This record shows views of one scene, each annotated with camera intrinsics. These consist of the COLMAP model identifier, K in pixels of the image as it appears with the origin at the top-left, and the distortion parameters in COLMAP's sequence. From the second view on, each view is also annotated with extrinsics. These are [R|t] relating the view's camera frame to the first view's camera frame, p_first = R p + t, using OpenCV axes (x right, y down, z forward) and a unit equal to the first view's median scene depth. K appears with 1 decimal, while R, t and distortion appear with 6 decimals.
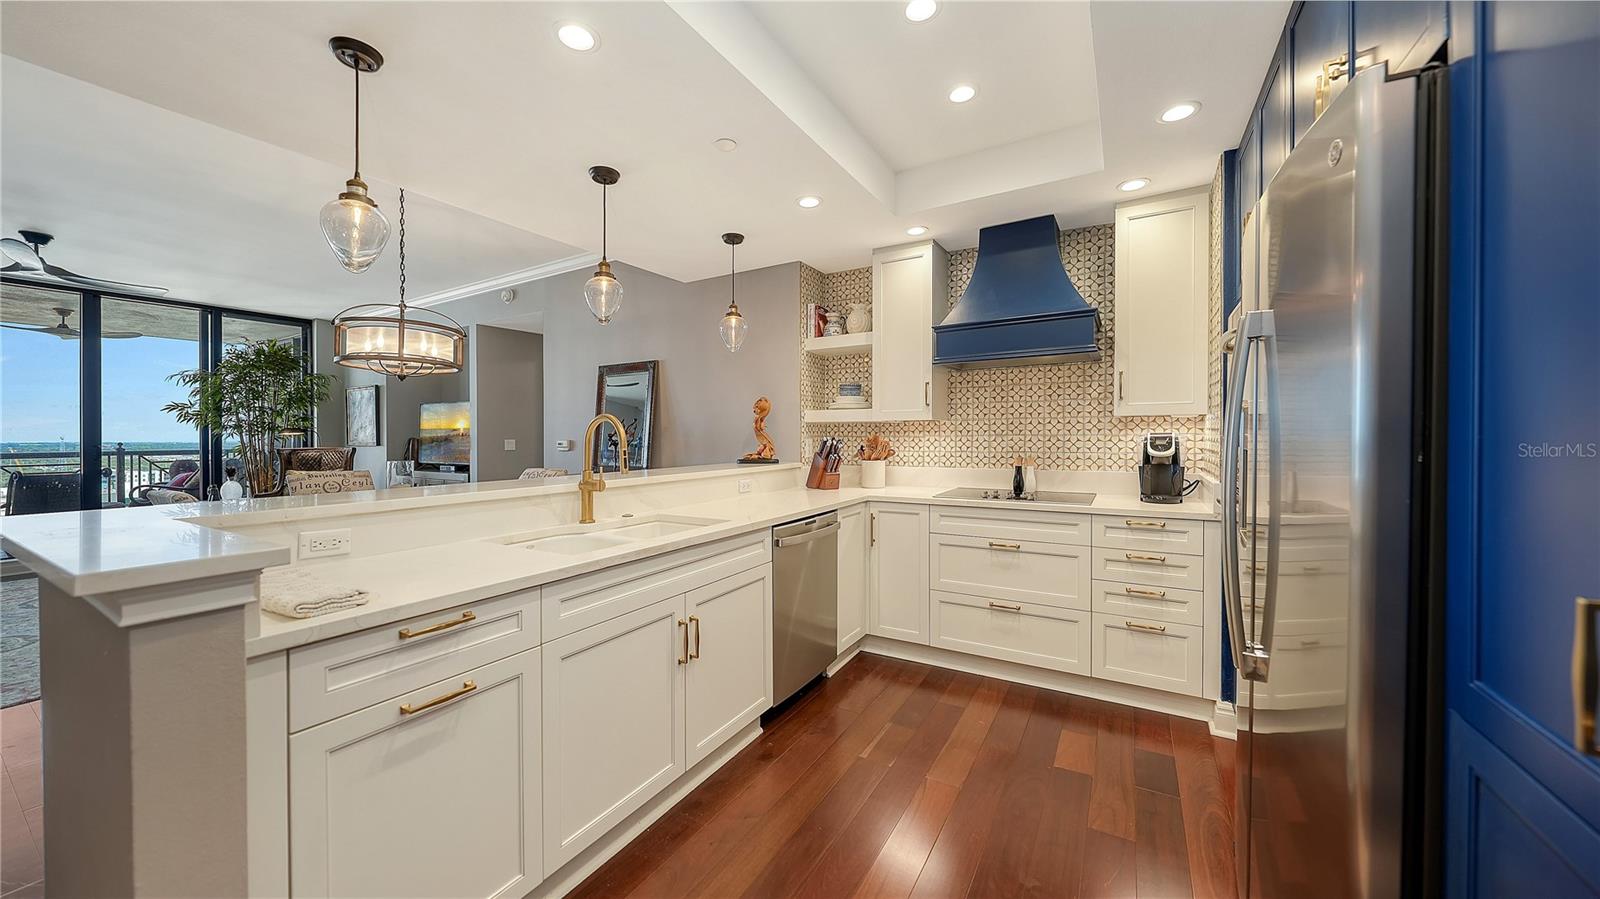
lens RADIAL K [[559.7, 0, 792.9], [0, 559.7, 440.3], [0, 0, 1]] dist [0.000269, -0.000027]
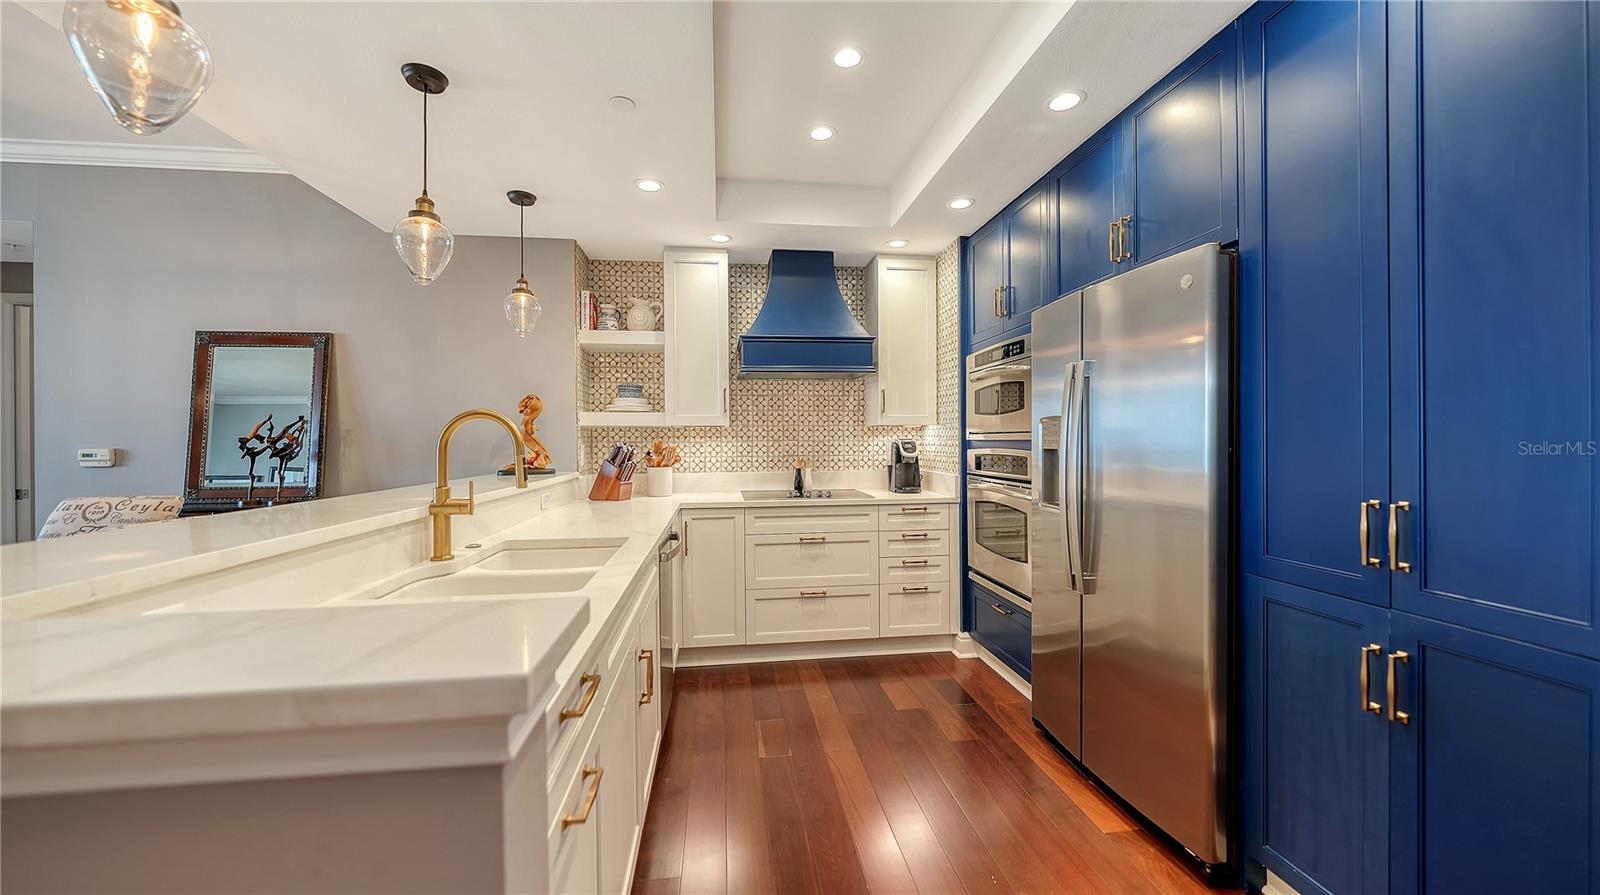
lens RADIAL K [[588.6, 0, 803.0], [0, 588.6, 444.0], [0, 0, 1]] dist [-0.000926, -0.000361]
pose [[0.777907, -0.001534, 0.628377, -0.320376], [0.006414, 0.999964, -0.005499, 0.004076], [-0.628347, 0.008308, 0.777889, 0.079761]]
